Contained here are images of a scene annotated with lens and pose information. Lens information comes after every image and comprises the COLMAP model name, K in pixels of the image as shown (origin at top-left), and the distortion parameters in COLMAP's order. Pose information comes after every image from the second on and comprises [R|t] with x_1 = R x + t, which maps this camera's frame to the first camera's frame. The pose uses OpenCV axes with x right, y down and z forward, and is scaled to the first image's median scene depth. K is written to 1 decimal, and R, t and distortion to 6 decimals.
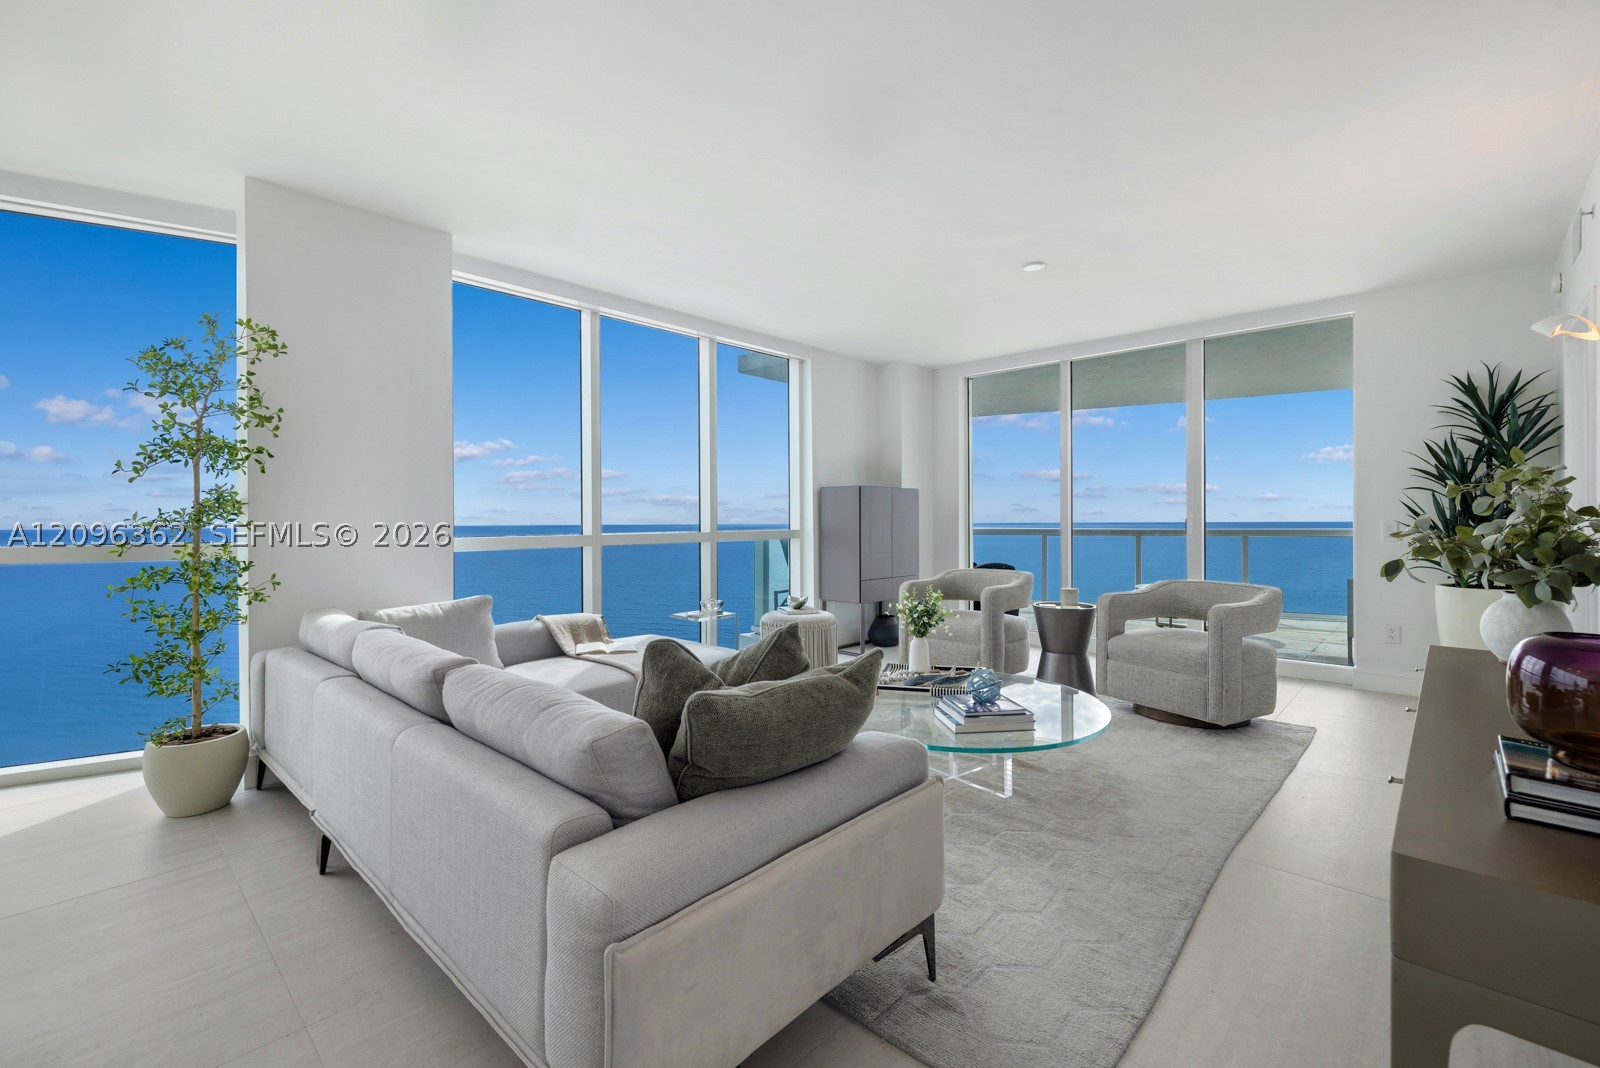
lens RADIAL K [[694.7, 0, 798.3], [0, 694.7, 516.7], [0, 0, 1]] dist [0.000592, 0.000388]
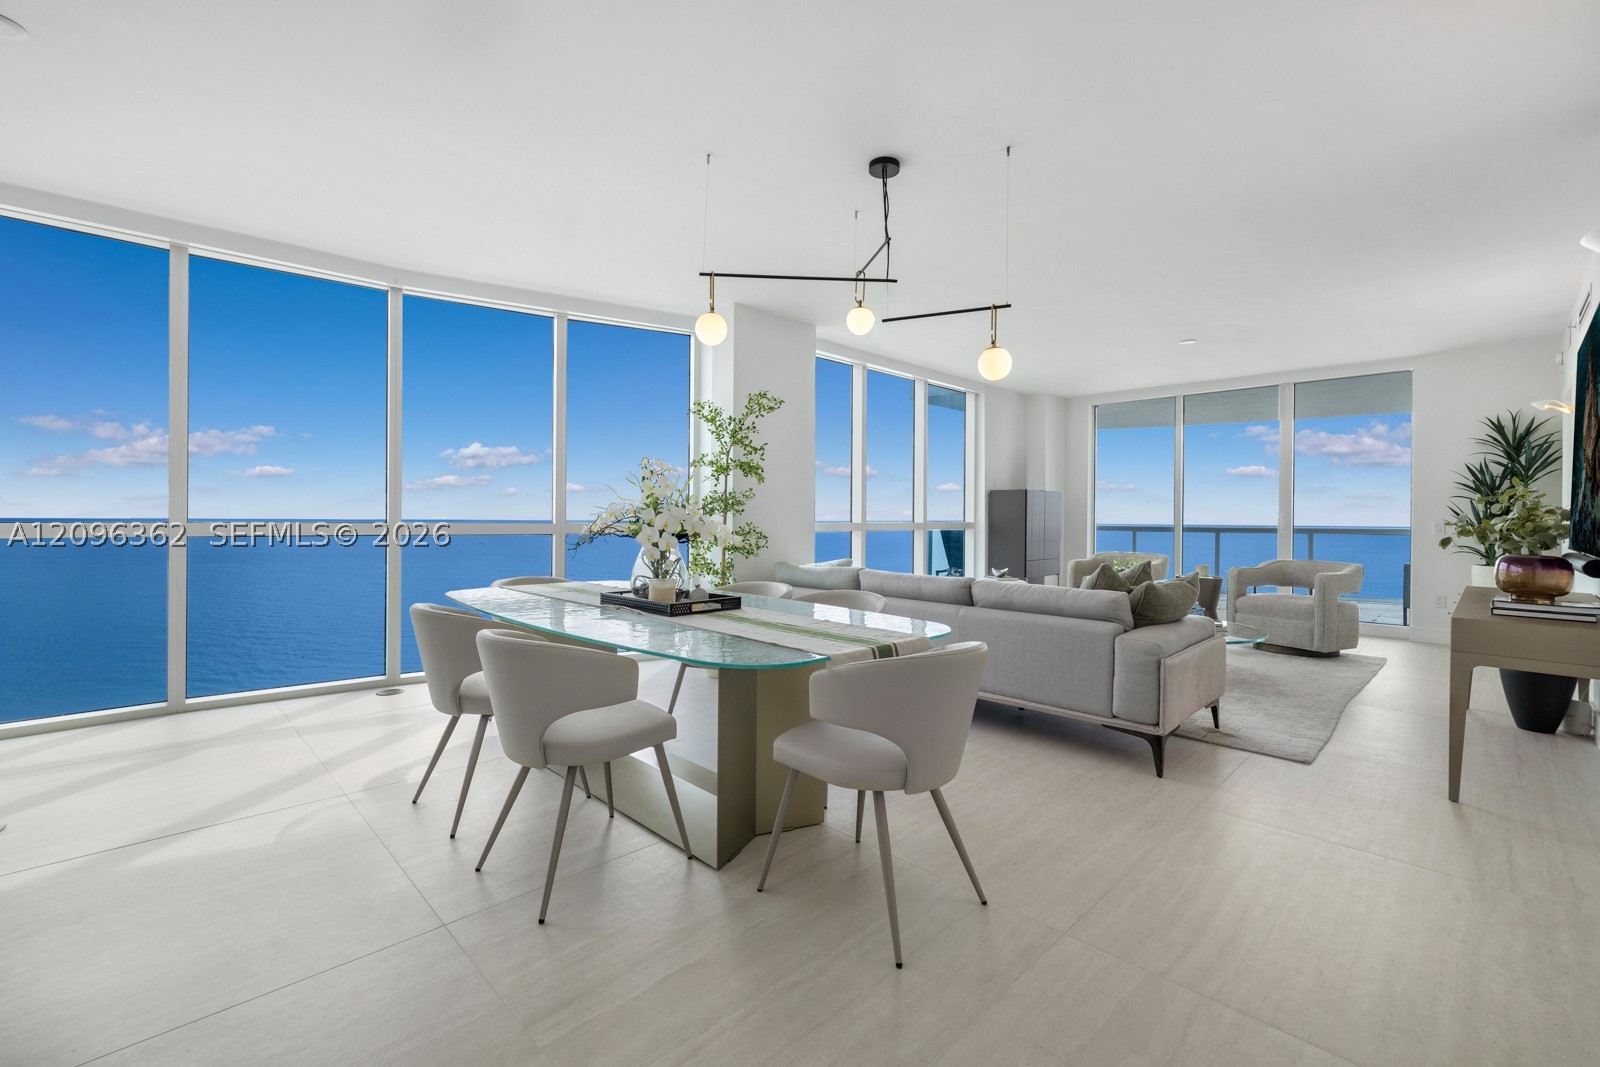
lens RADIAL K [[680.8, 0, 801.0], [0, 680.8, 515.6], [0, 0, 1]] dist [0.000553, -0.000159]
pose [[0.999112, 0.012407, -0.040267, -0.418460], [-0.012355, 0.999922, 0.001548, 0.012462], [0.040283, -0.001050, 0.999188, -0.467857]]
